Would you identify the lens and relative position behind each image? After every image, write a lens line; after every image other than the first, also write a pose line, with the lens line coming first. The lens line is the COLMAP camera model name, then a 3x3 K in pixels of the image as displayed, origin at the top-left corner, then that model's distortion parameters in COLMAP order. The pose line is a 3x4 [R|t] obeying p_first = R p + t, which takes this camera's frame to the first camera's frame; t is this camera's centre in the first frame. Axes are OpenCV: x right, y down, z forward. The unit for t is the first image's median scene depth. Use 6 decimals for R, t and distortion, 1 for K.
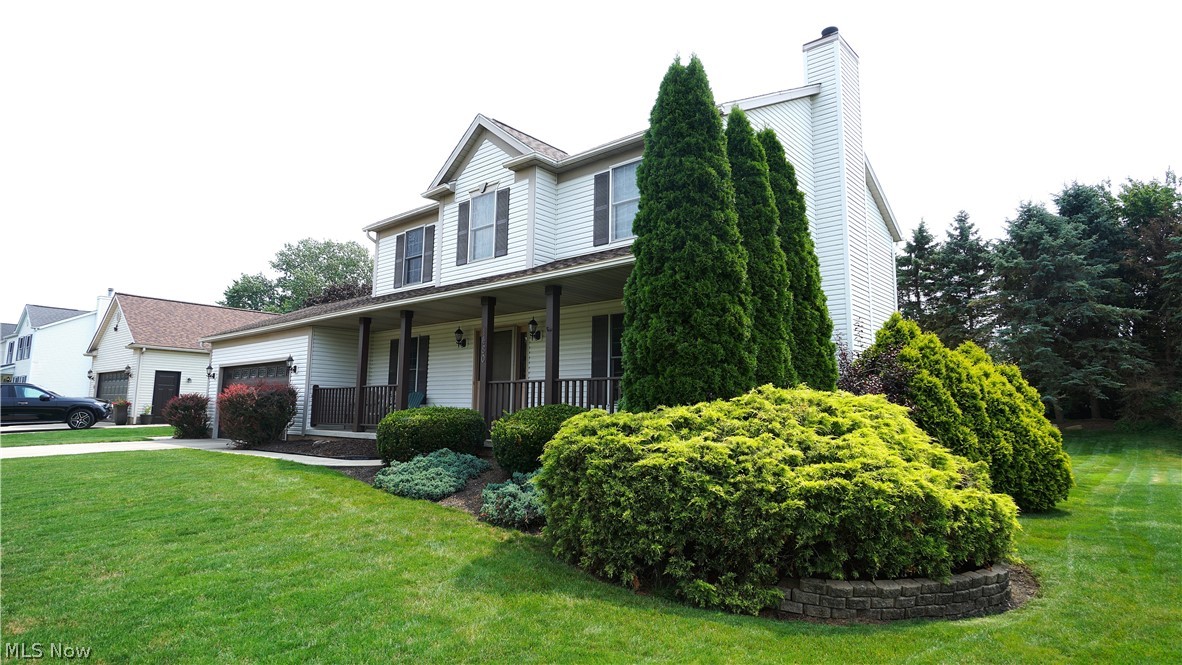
lens RADIAL K [[620.5, 0, 591.0], [0, 620.5, 332.5], [0, 0, 1]] dist [-0.003577, -0.000405]
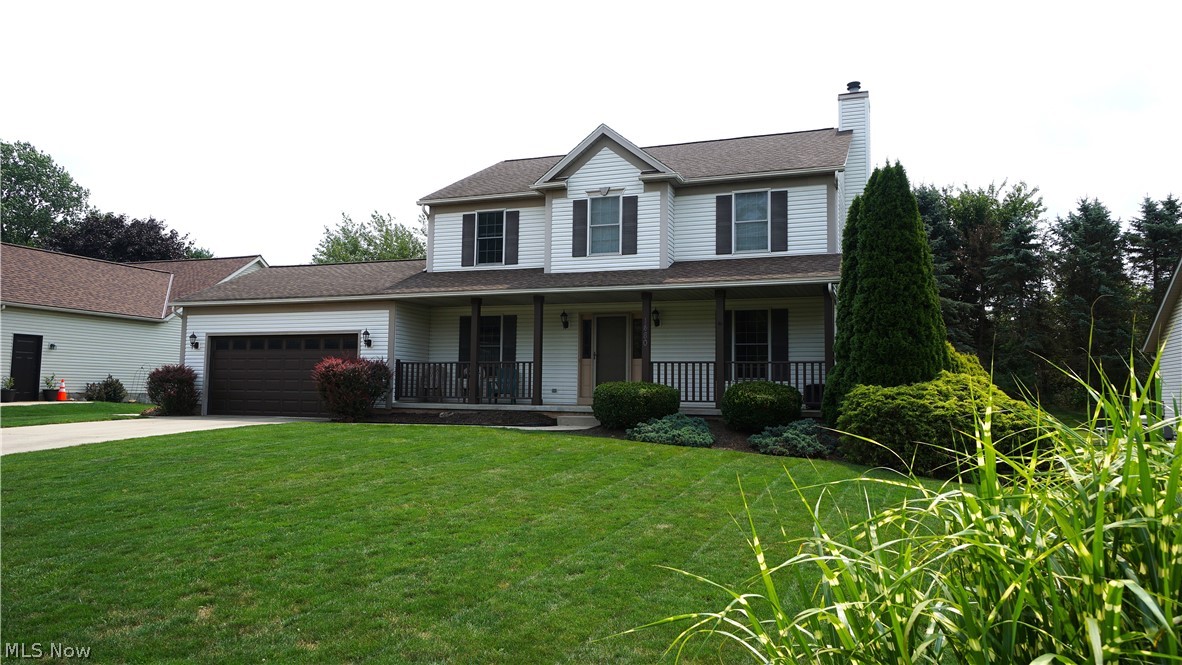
lens RADIAL K [[756.2, 0, 591.0], [0, 756.2, 332.5], [0, 0, 1]] dist [0.045455, 0.000528]
pose [[0.939505, 0.025490, 0.341585, -0.652193], [-0.044852, 0.997796, 0.048904, -0.039020], [-0.339586, -0.061266, 0.938578, -0.309709]]
